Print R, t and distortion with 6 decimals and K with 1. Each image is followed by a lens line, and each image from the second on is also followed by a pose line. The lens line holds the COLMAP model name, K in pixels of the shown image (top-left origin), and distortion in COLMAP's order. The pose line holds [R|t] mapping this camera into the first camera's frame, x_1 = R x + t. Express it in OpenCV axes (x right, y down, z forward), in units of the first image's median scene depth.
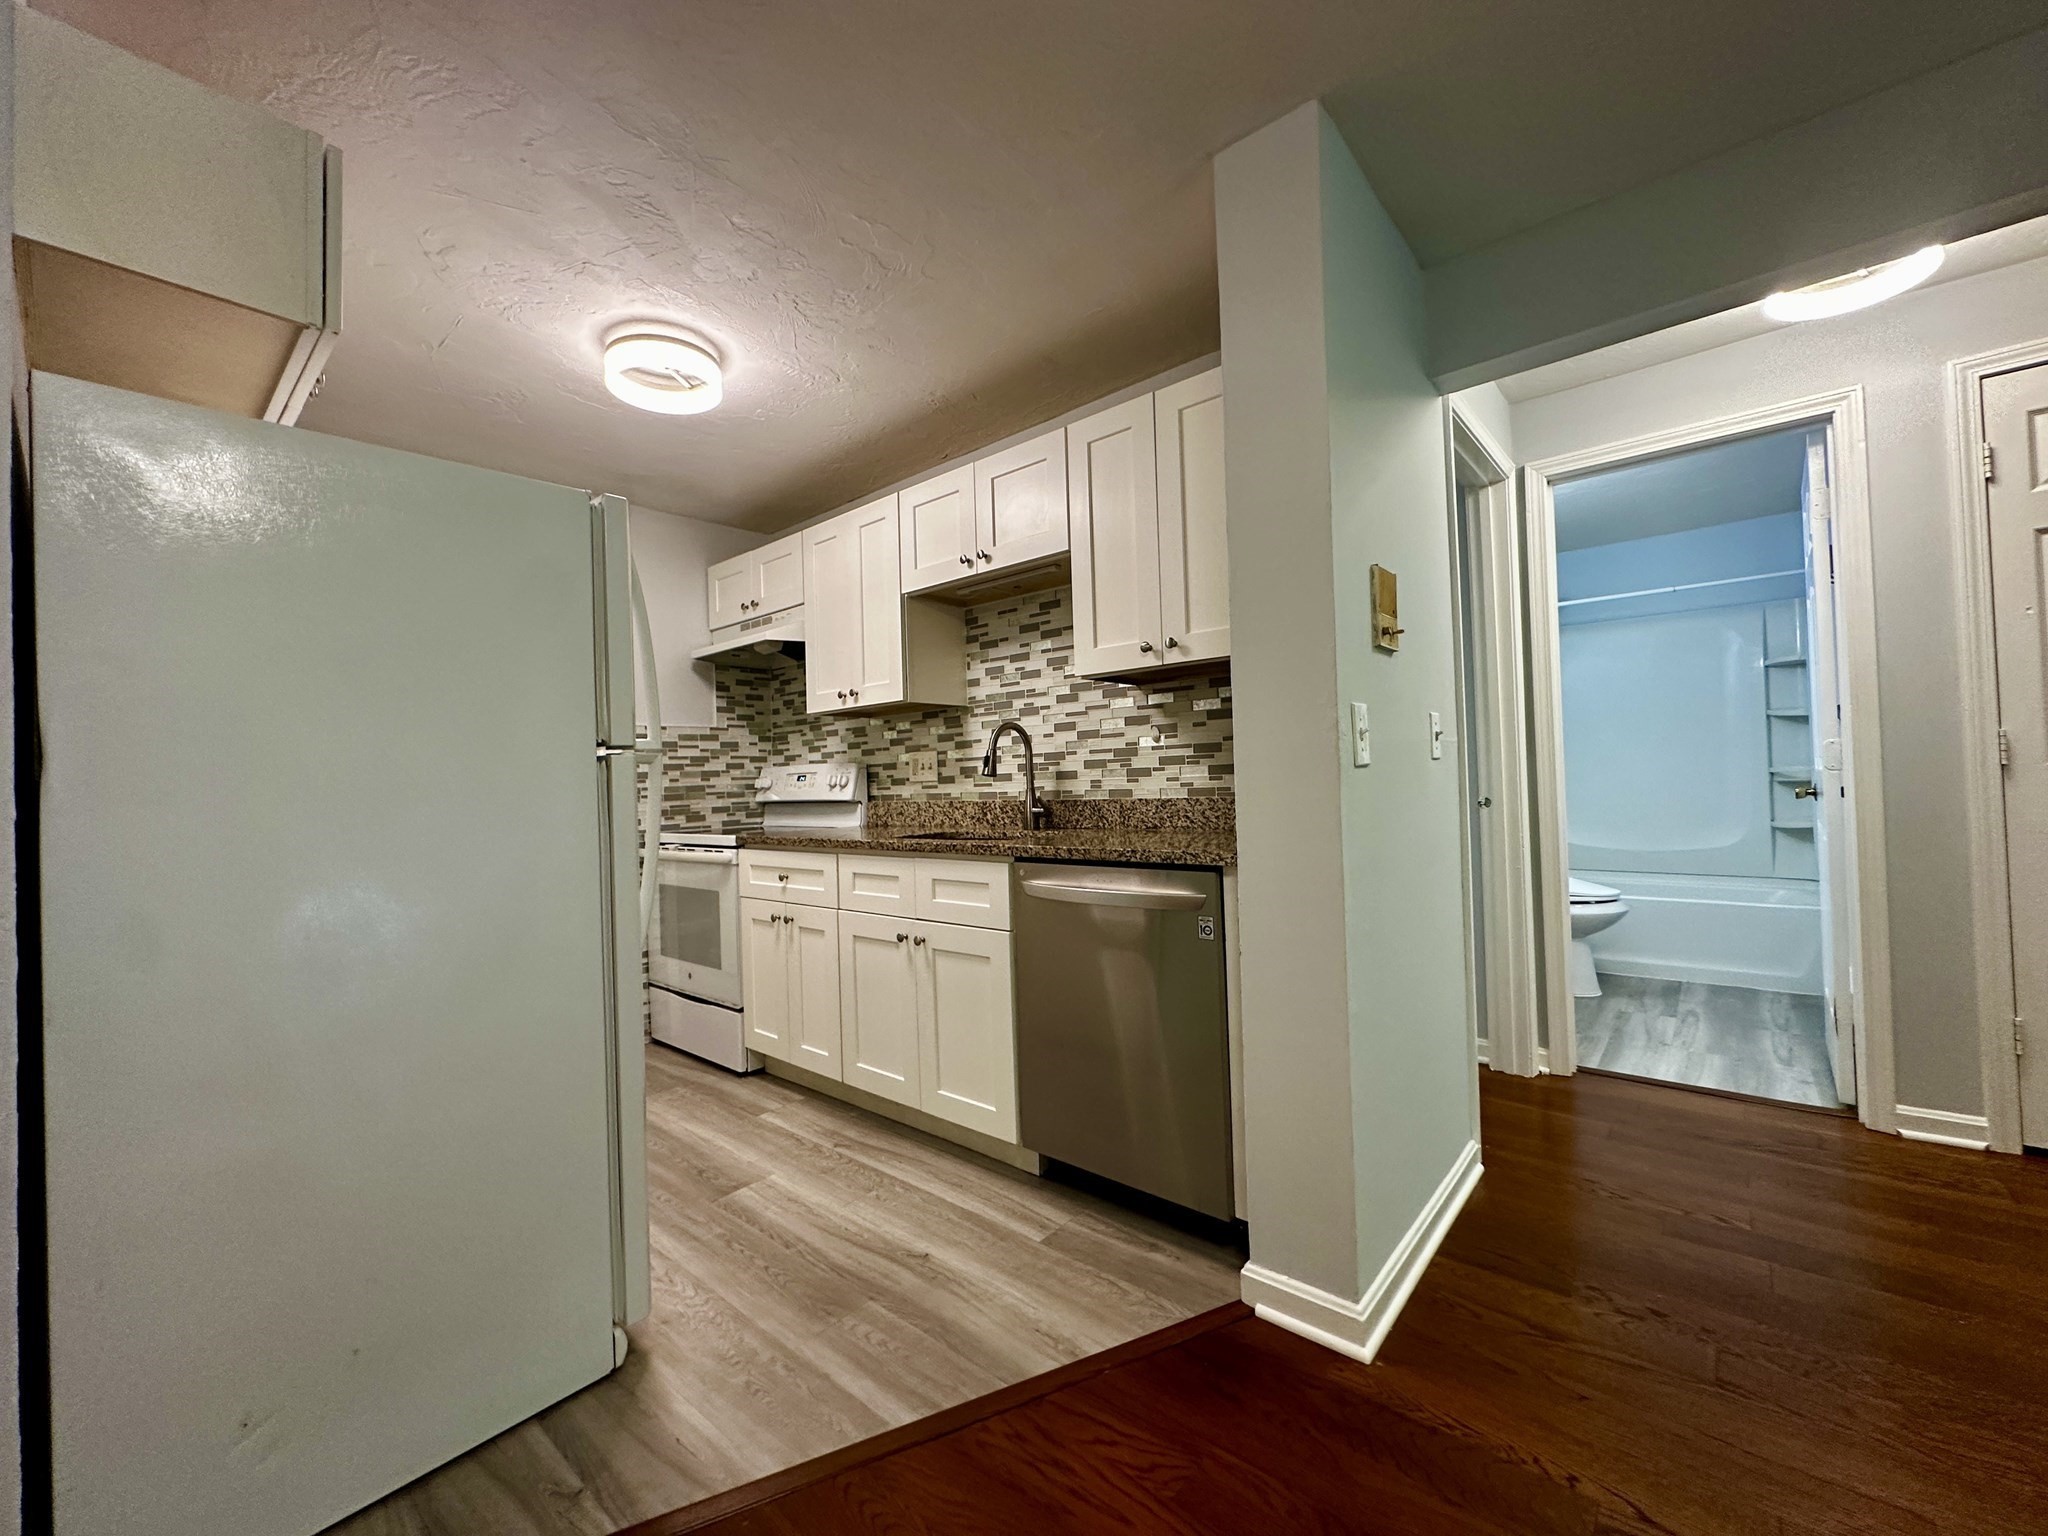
lens RADIAL K [[812.1, 0, 1024.0], [0, 812.1, 768.0], [0, 0, 1]] dist [-0.001696, 0.000275]
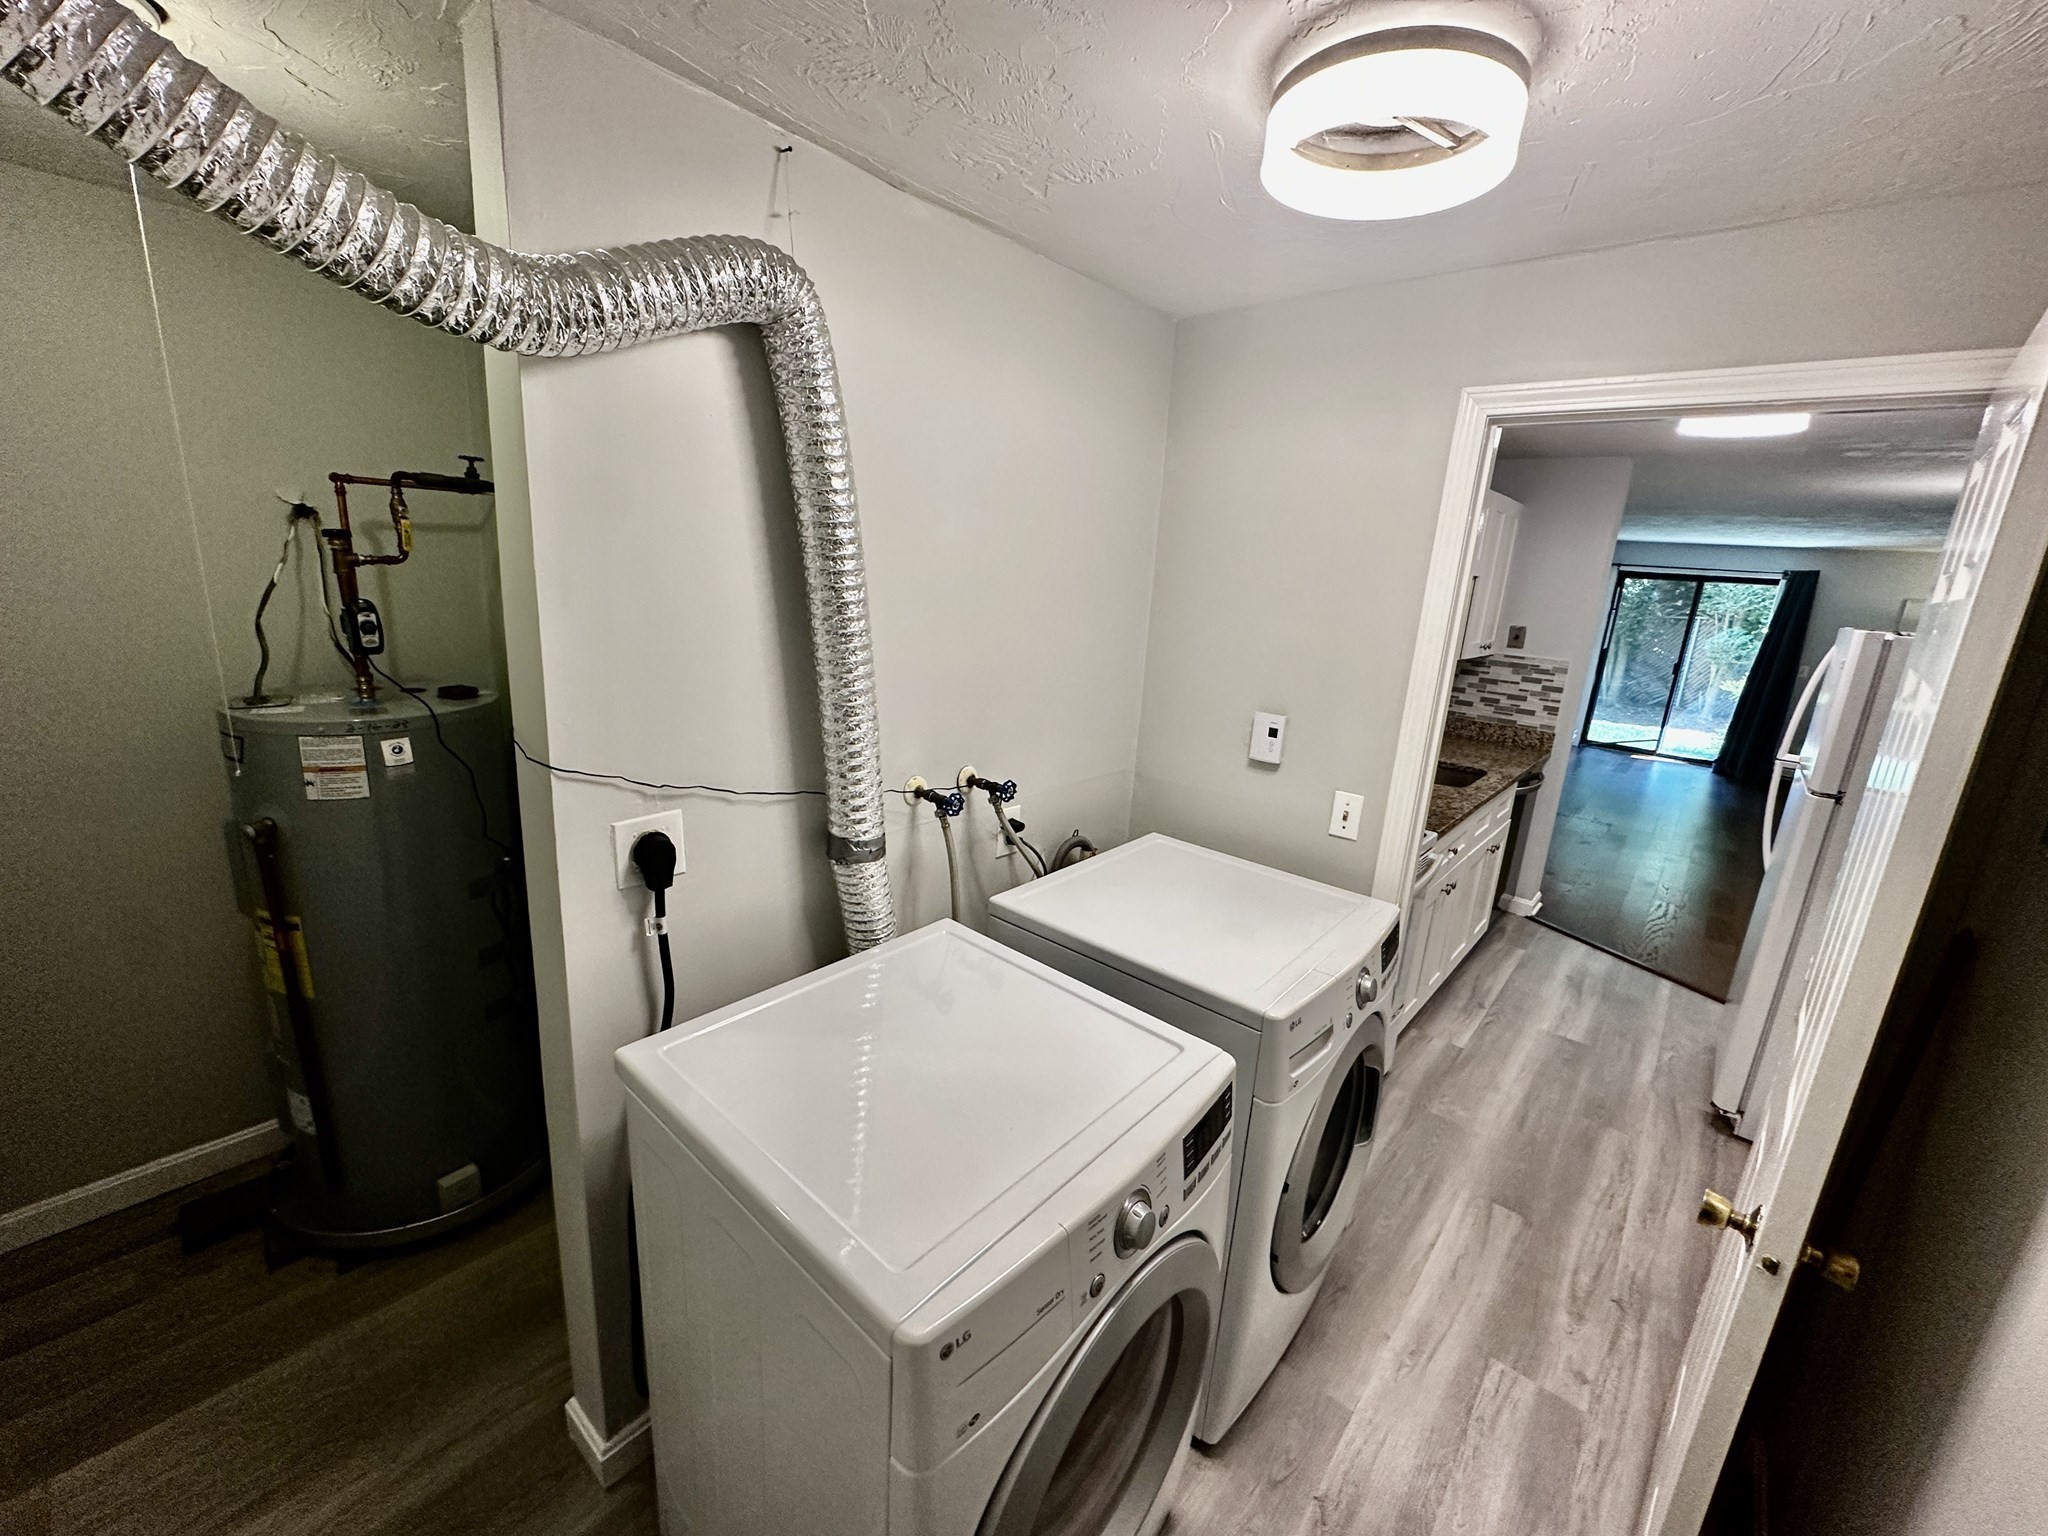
lens RADIAL K [[812.1, 0, 1024.0], [0, 812.1, 768.0], [0, 0, 1]] dist [-0.001696, 0.000275]
pose [[0.012077, -0.214766, 0.976591, -1.637650], [-0.075889, 0.973648, 0.215057, -0.193661], [-0.997043, -0.076710, -0.004539, 1.967908]]
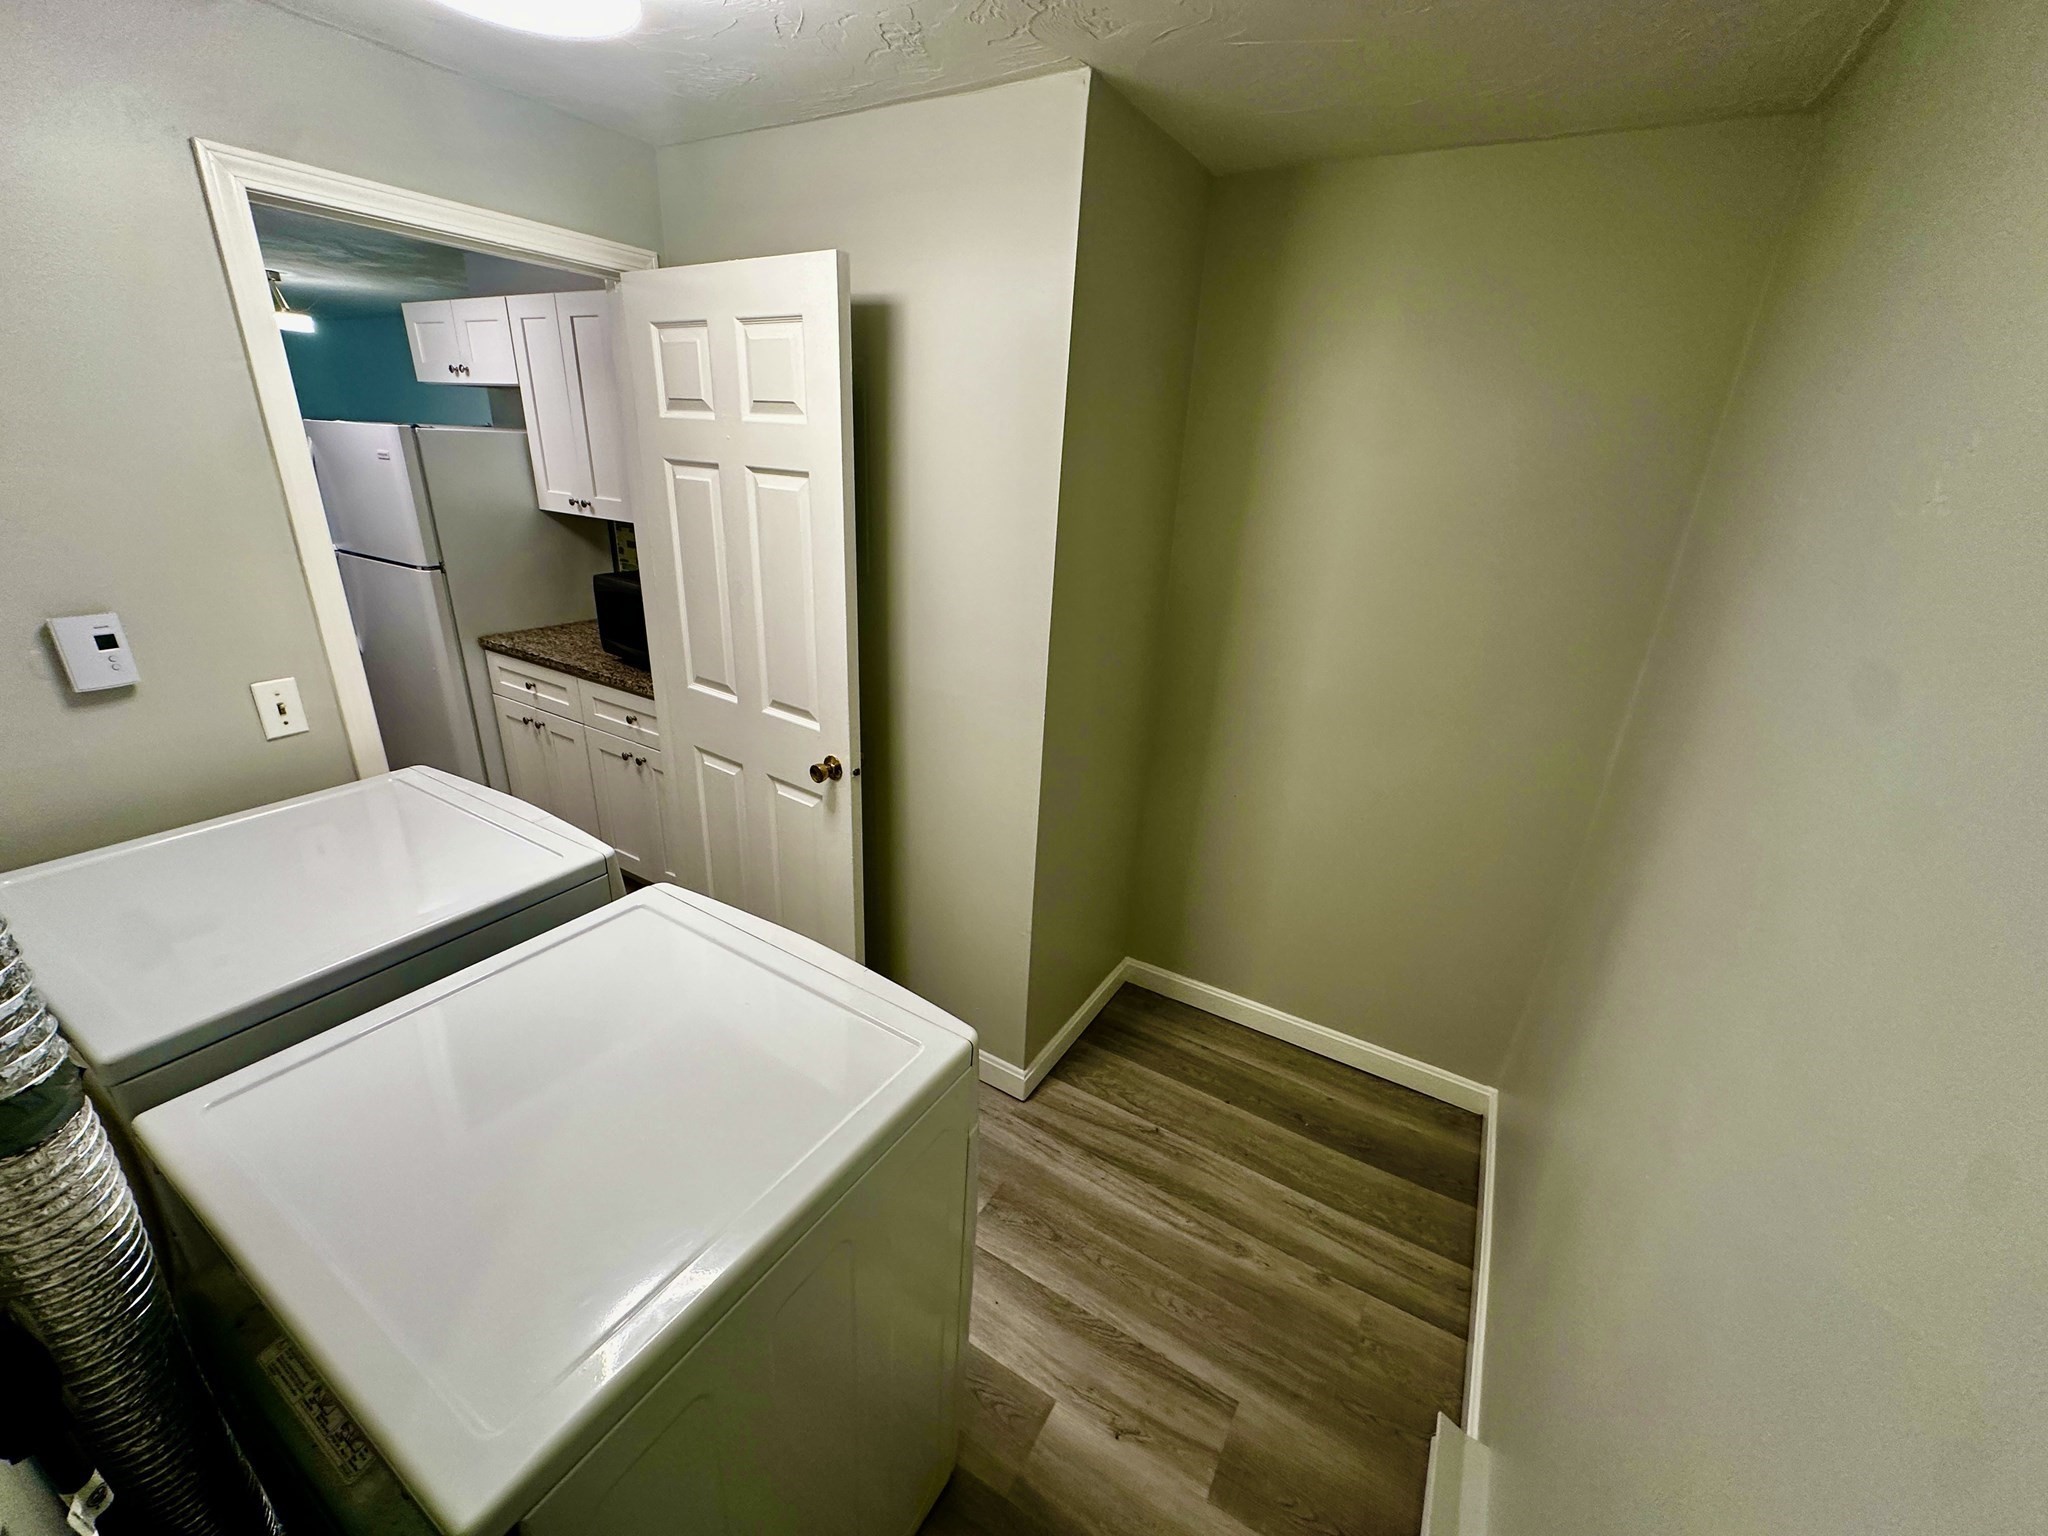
lens RADIAL K [[819.7, 0, 1023.5], [0, 819.7, 765.3], [0, 0, 1]] dist [-0.005686, 0.001204]
pose [[-0.984784, 0.046206, -0.167526, -1.301312], [-0.016930, 0.933910, 0.357106, -0.199083], [0.172954, 0.354509, -0.918918, 2.394295]]
